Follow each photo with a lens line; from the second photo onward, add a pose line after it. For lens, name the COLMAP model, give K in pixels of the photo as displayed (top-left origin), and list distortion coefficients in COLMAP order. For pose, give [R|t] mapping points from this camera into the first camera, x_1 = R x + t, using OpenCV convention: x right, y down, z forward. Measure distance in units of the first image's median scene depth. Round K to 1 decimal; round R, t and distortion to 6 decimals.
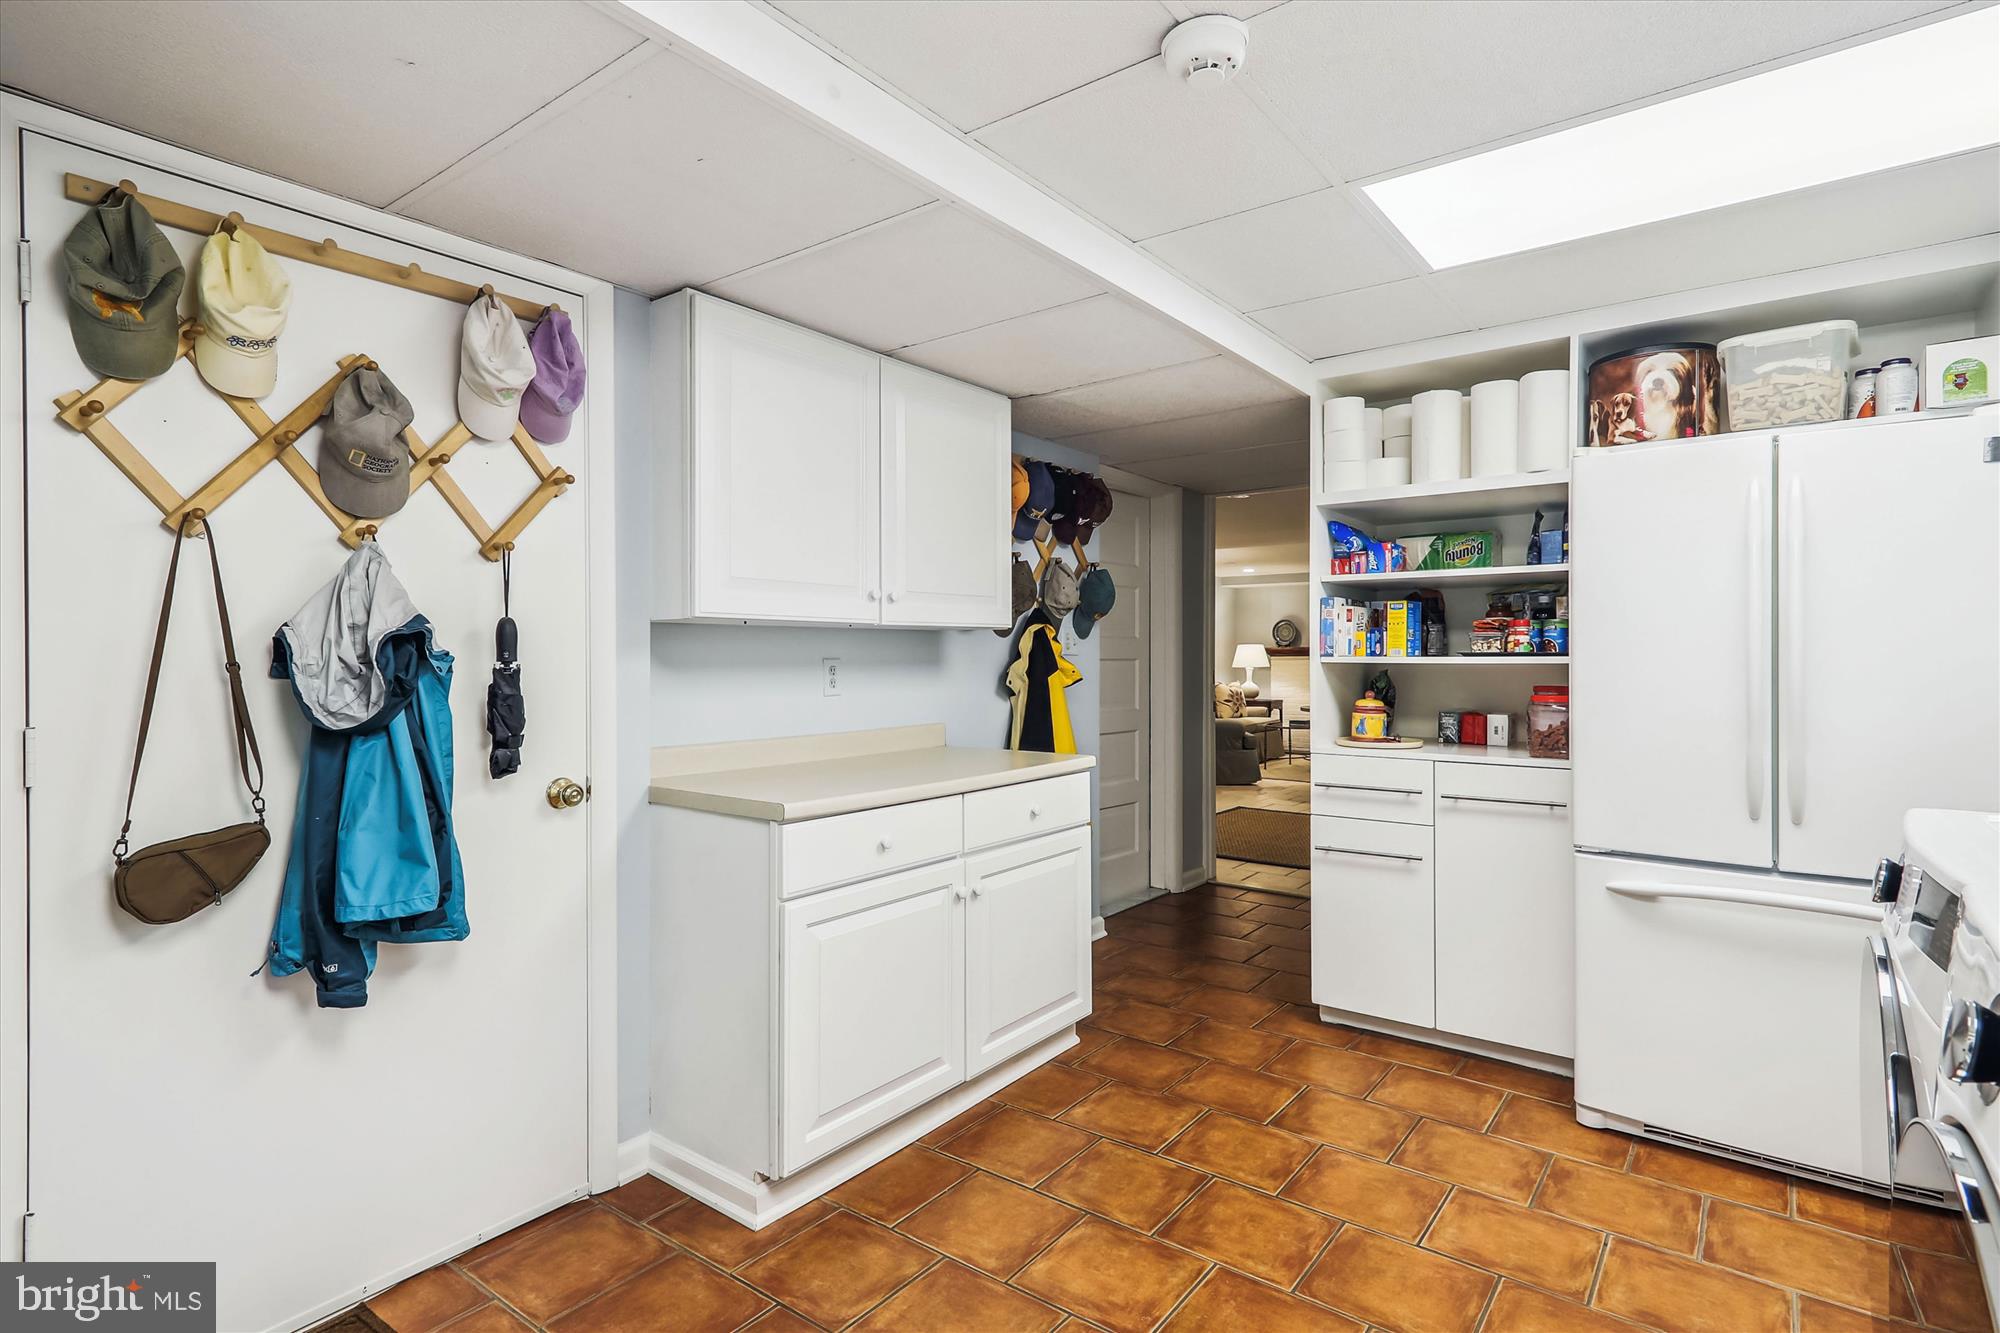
lens RADIAL K [[1003.2, 0, 1003.1], [0, 1003.2, 654.1], [0, 0, 1]] dist [0.000205, 0.000074]
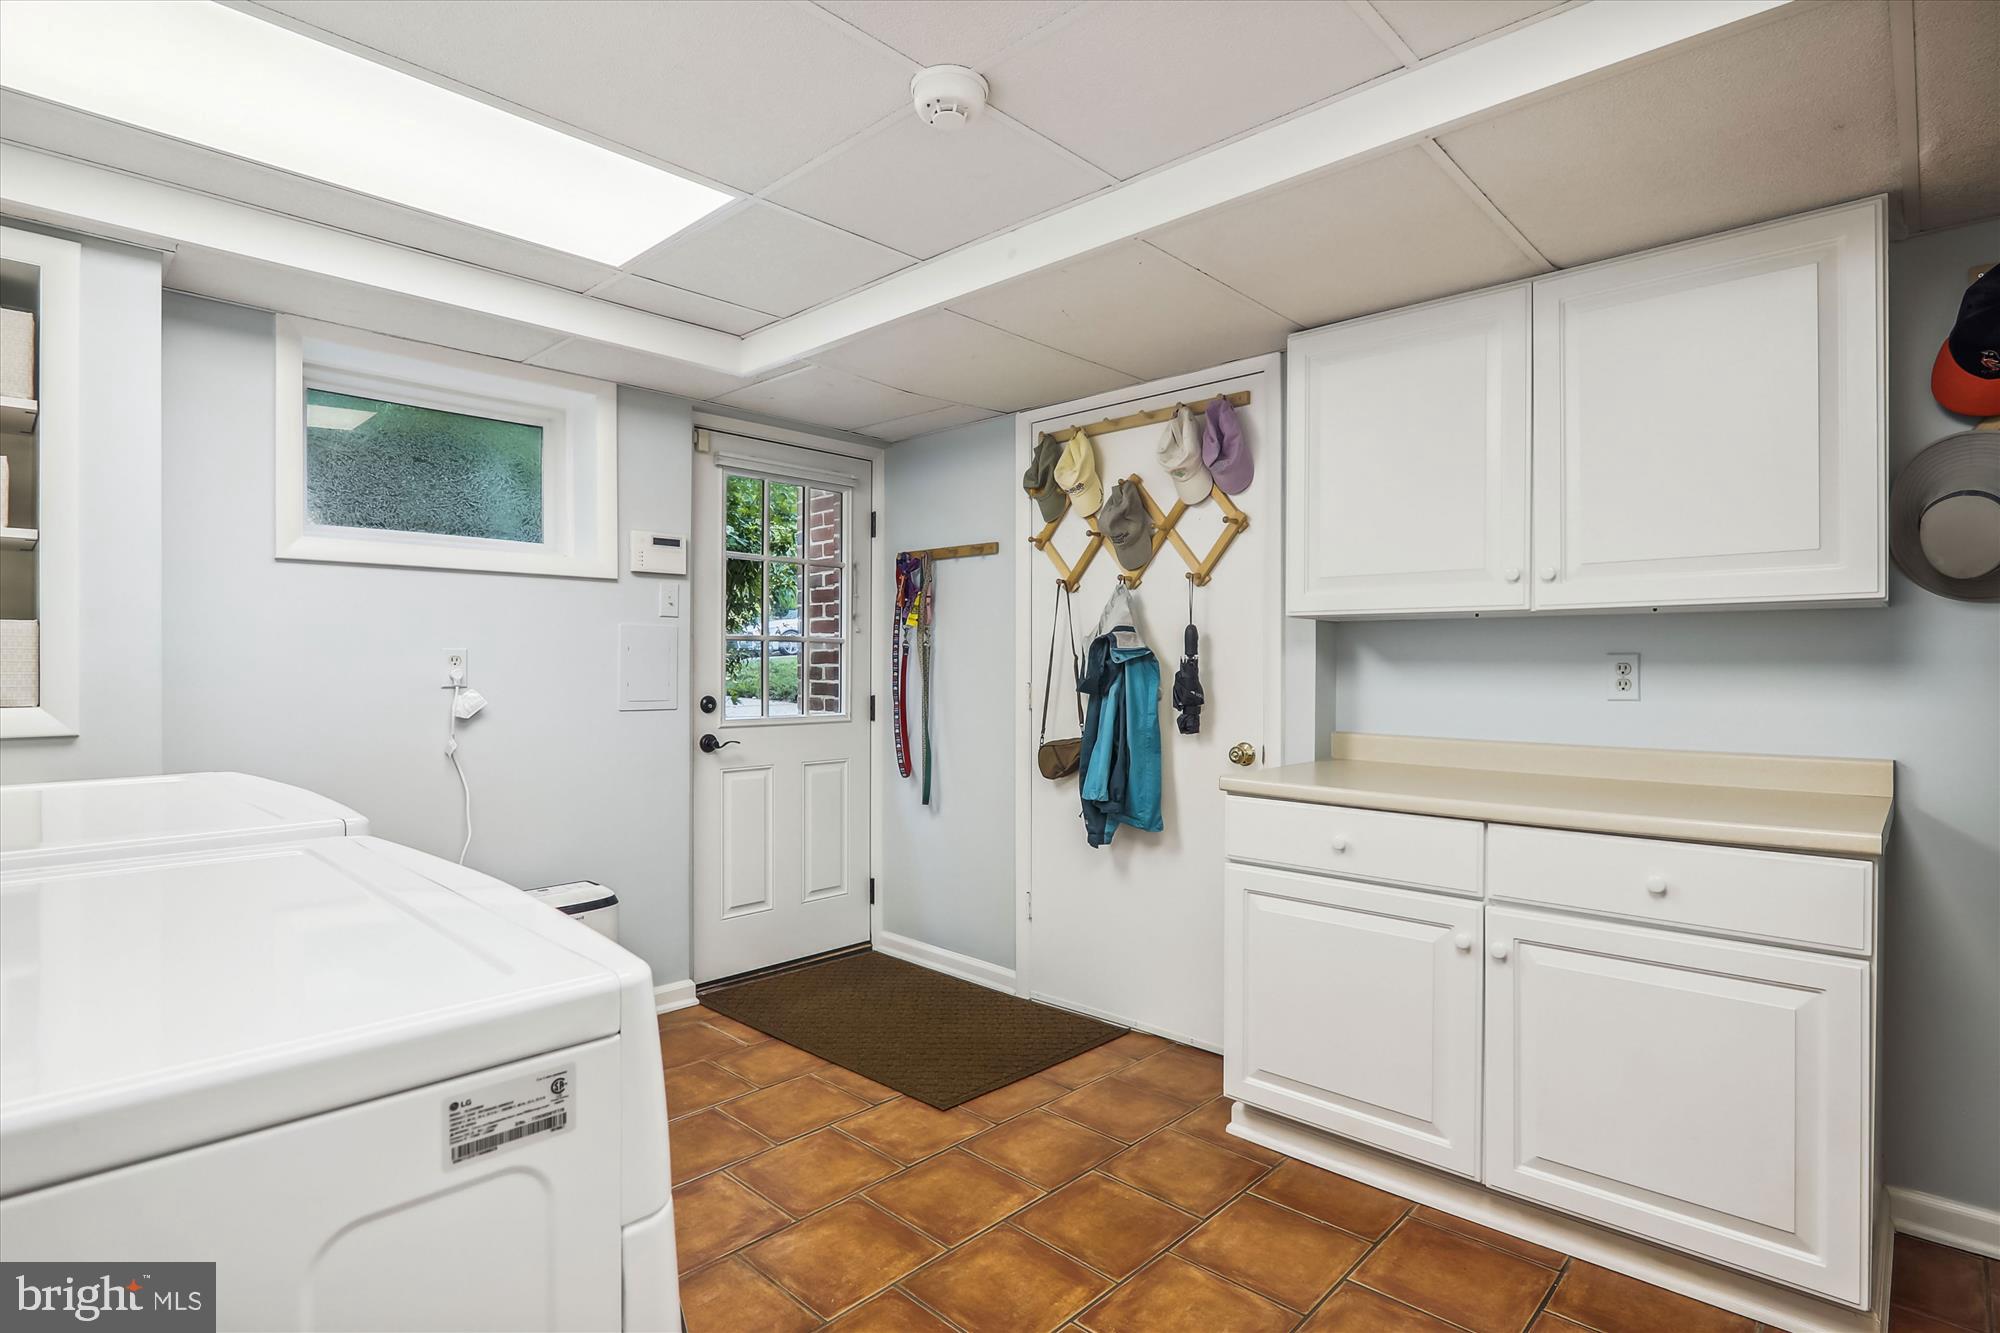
lens RADIAL K [[1003.2, 0, 1011.4], [0, 1003.2, 674.9], [0, 0, 1]] dist [0.000205, 0.000074]
pose [[-0.104534, 0.015436, -0.994401, 0.756146], [-0.000923, 0.999878, 0.015619, 0.010737], [0.994521, 0.002551, -0.104507, 0.687017]]
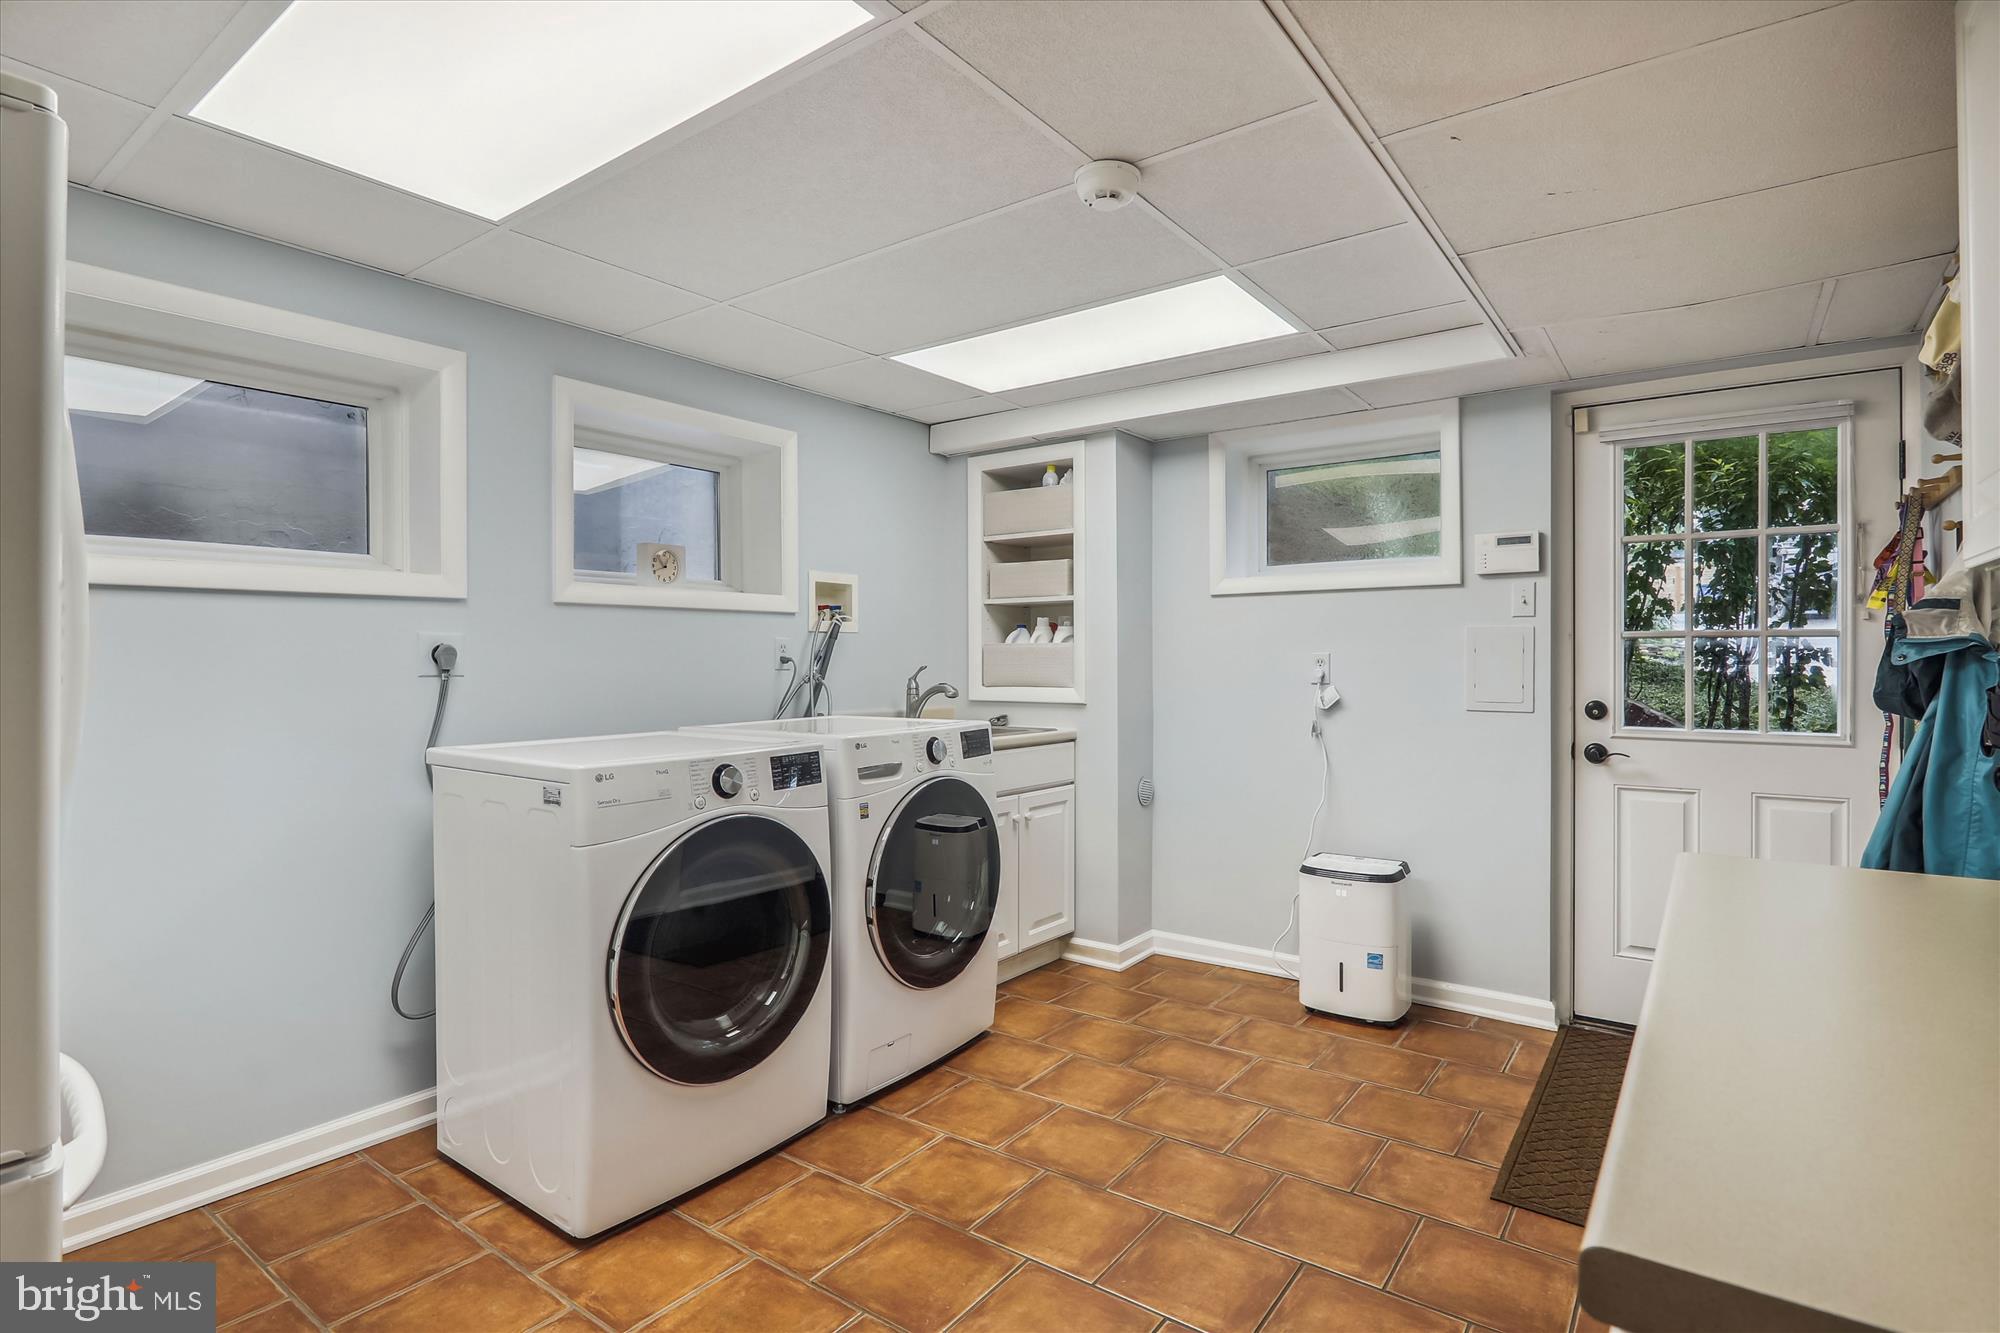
lens RADIAL K [[1003.2, 0, 994.8], [0, 1003.2, 660.8], [0, 0, 1]] dist [0.000205, 0.000074]
pose [[-0.999875, 0.004171, -0.015279, 0.214765], [0.004181, 0.999991, -0.000625, 0.009895], [0.015276, -0.000689, -0.999883, 1.334014]]
